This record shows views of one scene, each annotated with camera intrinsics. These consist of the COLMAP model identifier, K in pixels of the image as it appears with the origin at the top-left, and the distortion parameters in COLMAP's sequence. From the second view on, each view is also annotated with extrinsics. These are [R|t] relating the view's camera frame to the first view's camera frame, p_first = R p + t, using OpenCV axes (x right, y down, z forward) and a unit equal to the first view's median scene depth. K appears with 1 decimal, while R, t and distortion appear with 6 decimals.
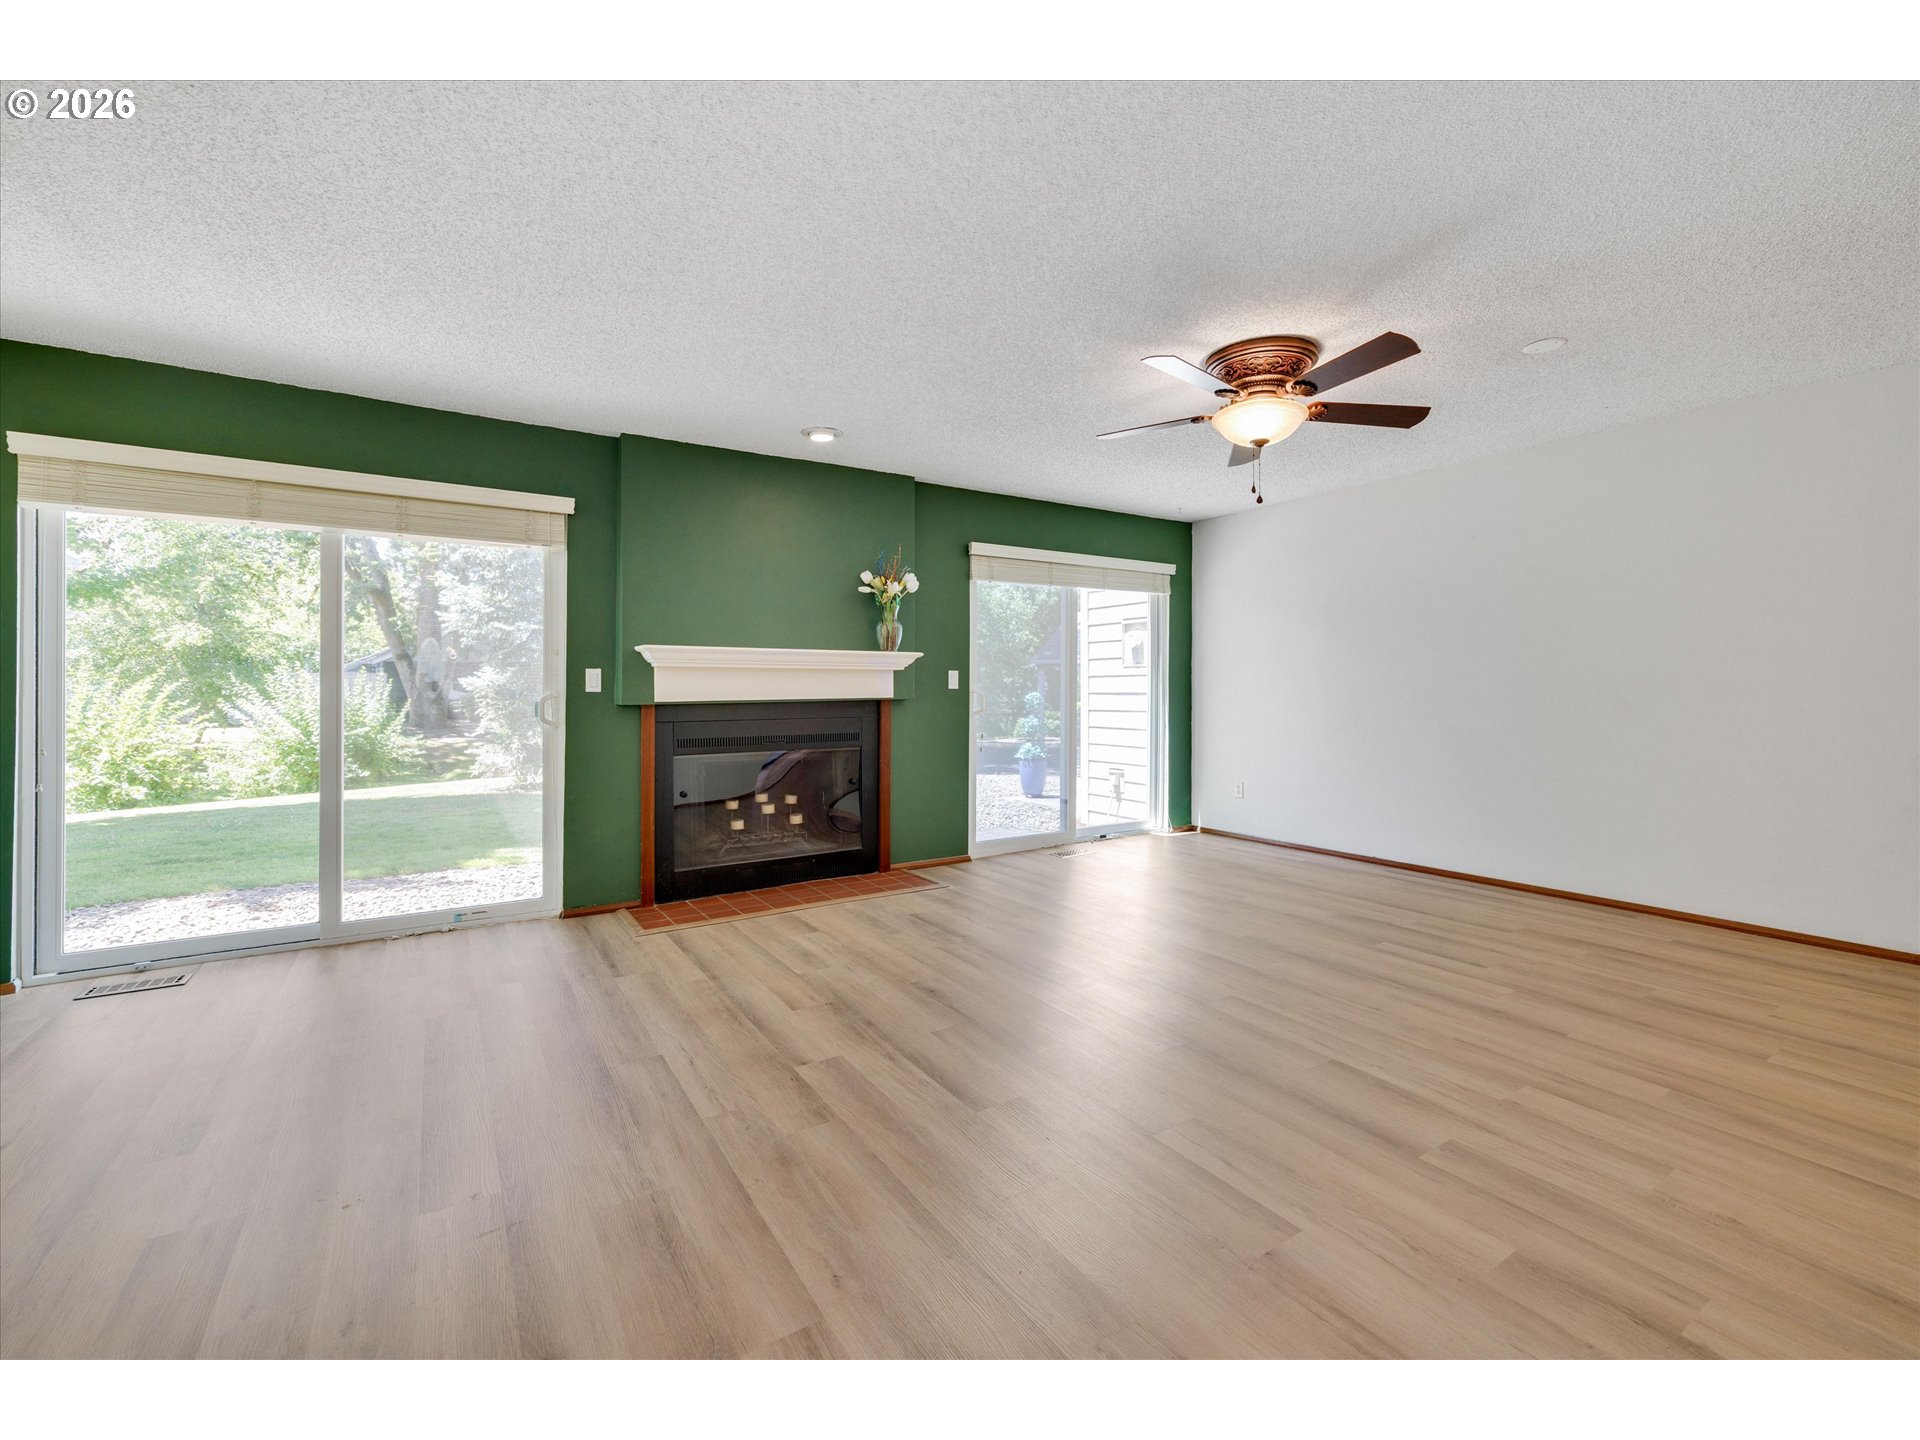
lens RADIAL K [[813.7, 0, 967.4], [0, 813.7, 695.2], [0, 0, 1]] dist [0.002687, -0.000794]
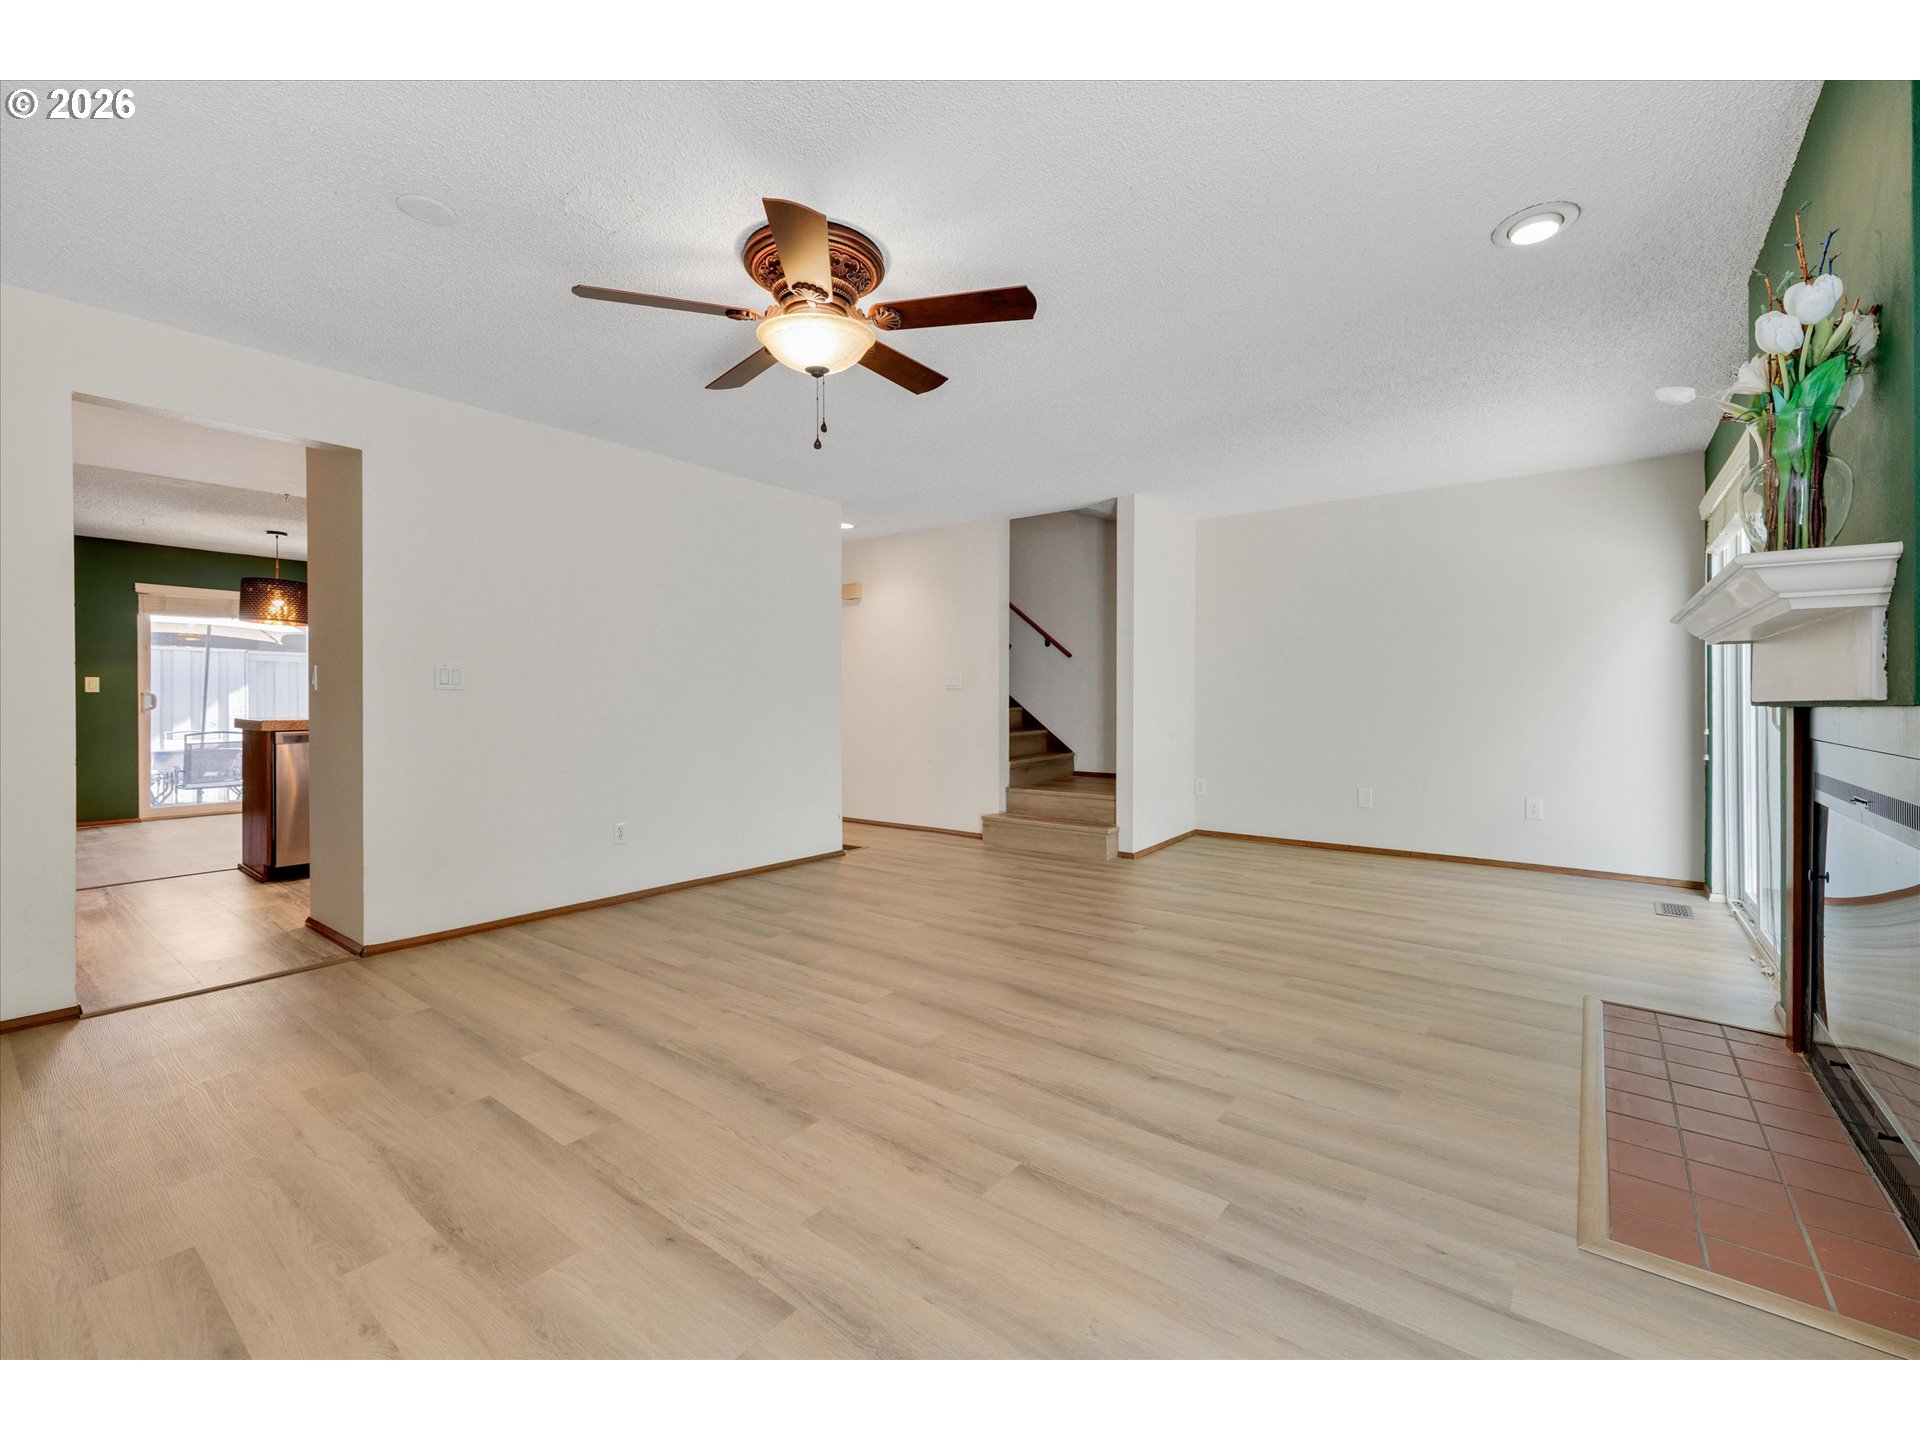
lens RADIAL K [[813.7, 0, 956.2], [0, 813.7, 703.4], [0, 0, 1]] dist [0.002687, -0.000794]
pose [[-0.947271, 0.007615, -0.320344, 0.439144], [0.003854, 0.999916, 0.012372, -0.000566], [0.320412, 0.010485, -0.947220, 1.617556]]
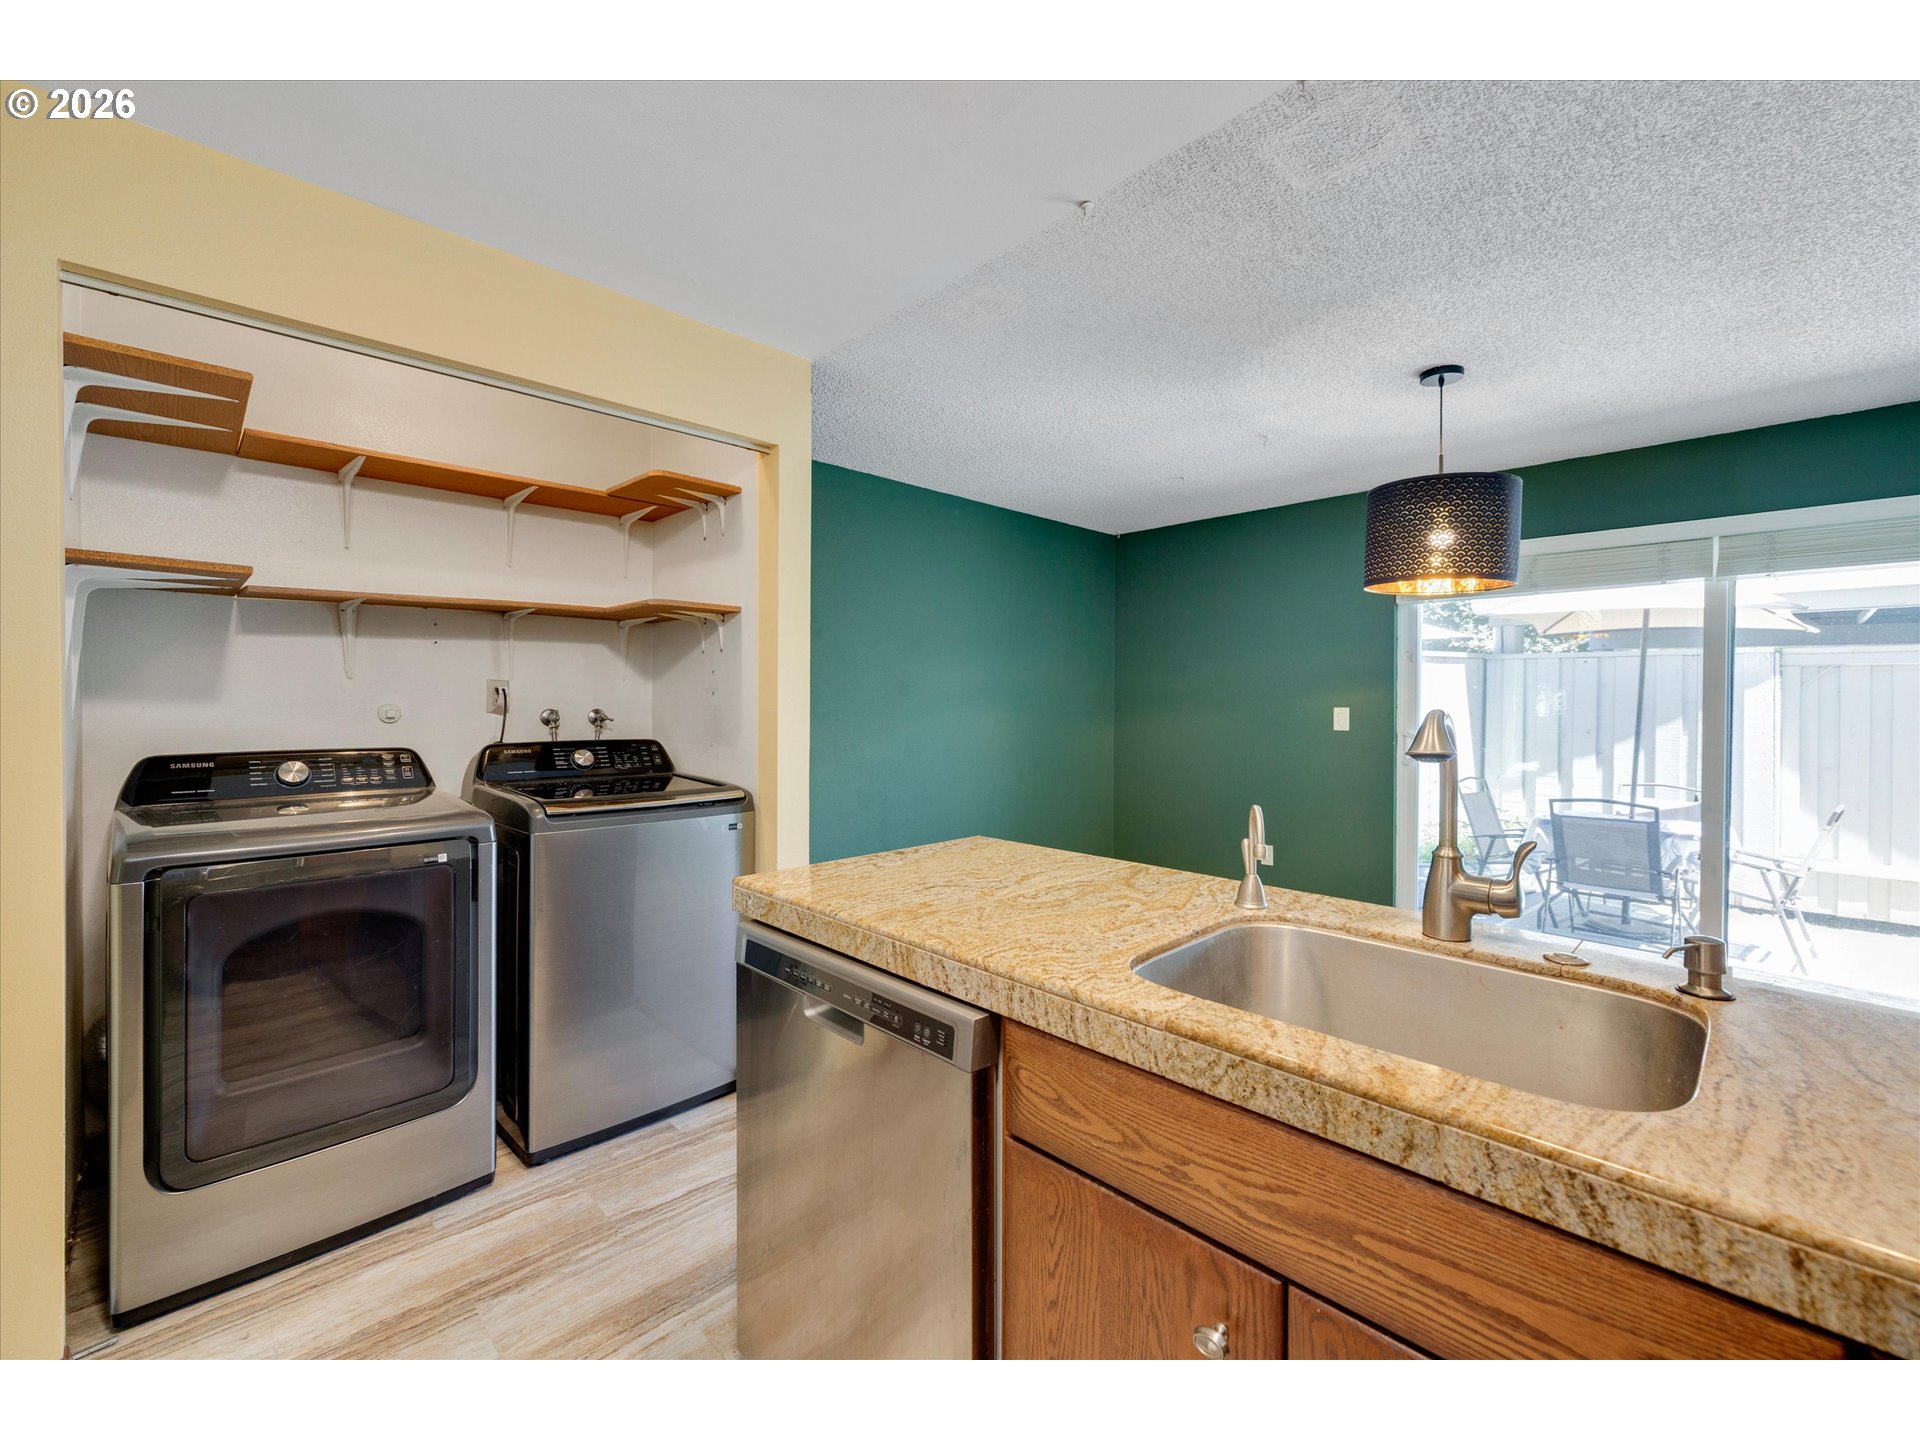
lens RADIAL K [[813.7, 0, 964.9], [0, 813.7, 705.3], [0, 0, 1]] dist [0.002687, -0.000794]
pose [[-0.203944, -0.005125, 0.978969, 0.633379], [-0.001018, 0.999987, 0.005023, -0.055686], [-0.978982, 0.000028, -0.203947, -0.043690]]
